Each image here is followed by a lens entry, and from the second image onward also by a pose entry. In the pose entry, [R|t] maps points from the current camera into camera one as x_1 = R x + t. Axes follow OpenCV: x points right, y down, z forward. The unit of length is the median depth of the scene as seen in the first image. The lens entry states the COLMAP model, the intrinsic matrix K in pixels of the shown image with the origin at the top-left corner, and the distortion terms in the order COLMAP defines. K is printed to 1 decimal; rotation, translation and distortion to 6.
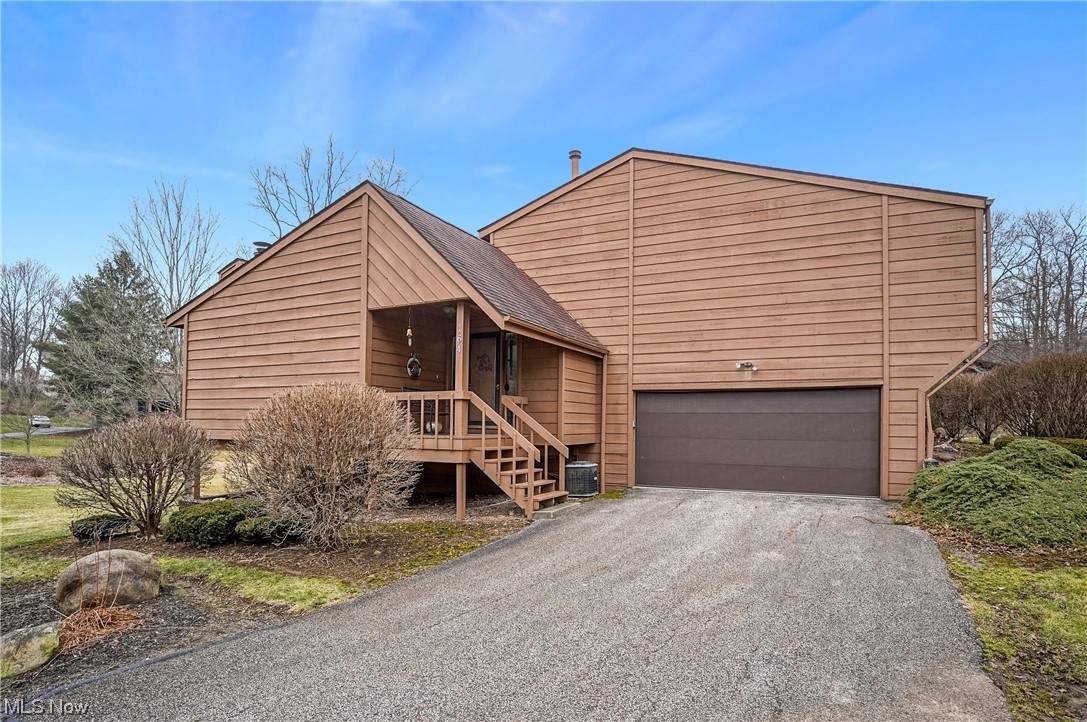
lens RADIAL K [[561.5, 0, 527.8], [0, 561.5, 411.0], [0, 0, 1]] dist [-0.042576, 0.016969]
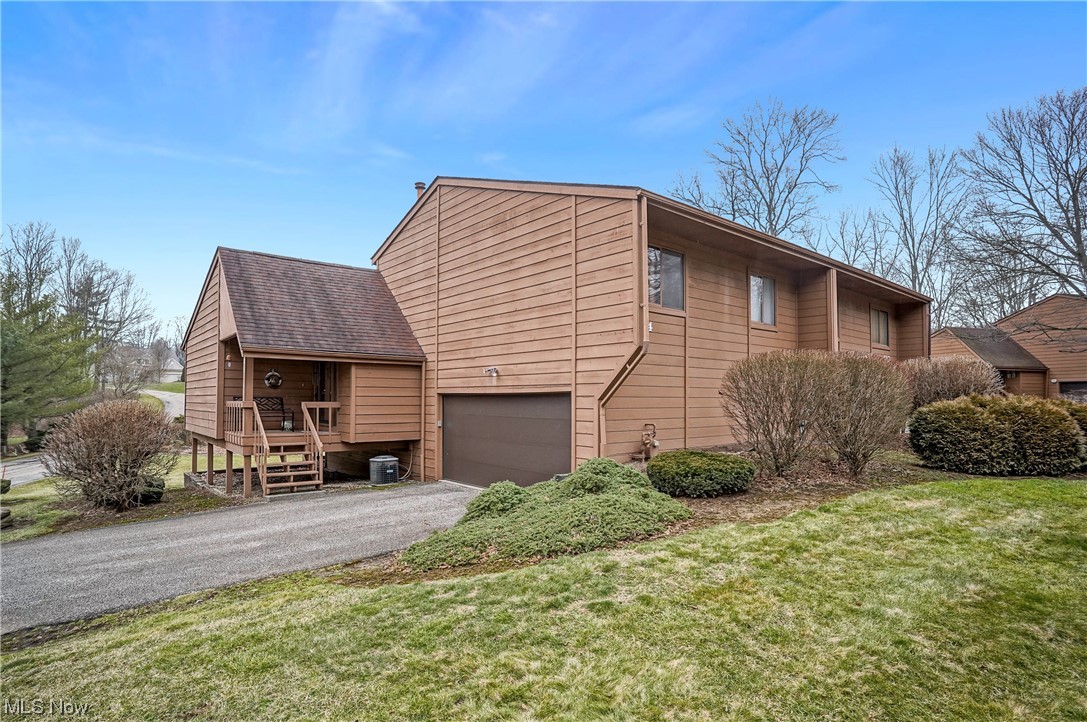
lens RADIAL K [[567.2, 0, 517.8], [0, 567.2, 365.9], [0, 0, 1]] dist [-0.000910, 0.000190]
pose [[0.898208, -0.030232, -0.438530, 0.999097], [0.013475, 0.999057, -0.041276, -0.052454], [0.439364, 0.031165, 0.897768, 0.070603]]
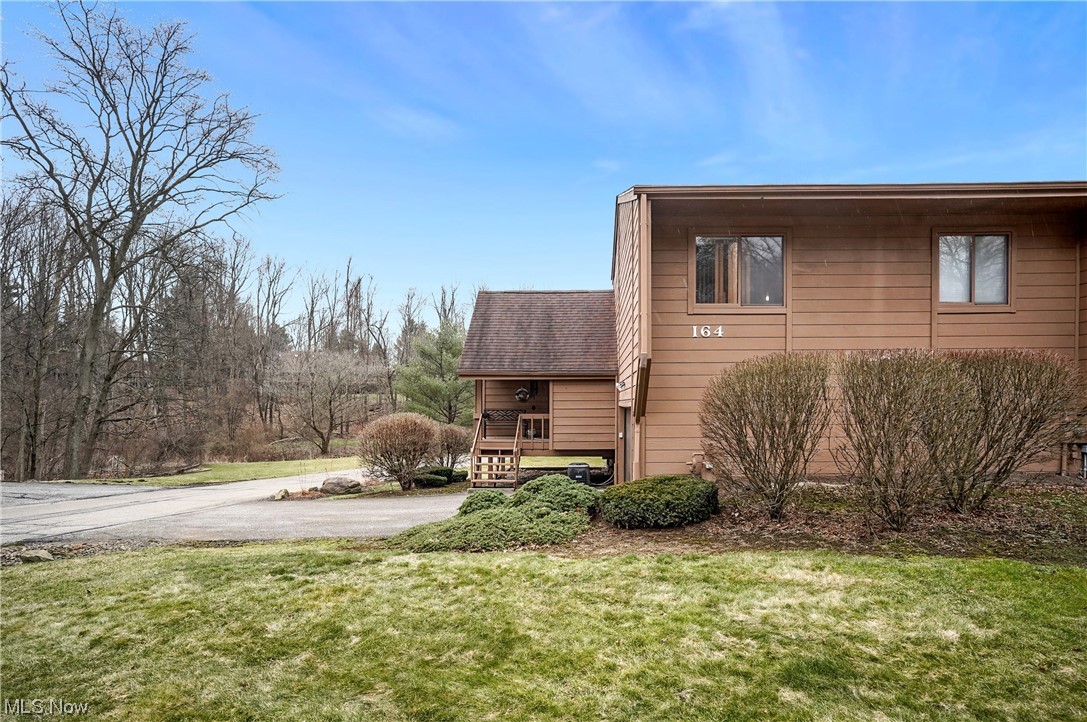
lens RADIAL K [[571.7, 0, 545.7], [0, 571.7, 409.8], [0, 0, 1]] dist [-0.033138, 0.001910]
pose [[0.385696, 0.000071, -0.922626, 1.471178], [0.030972, 0.999435, 0.013025, -0.060632], [0.922106, -0.033599, 0.385476, 0.491659]]
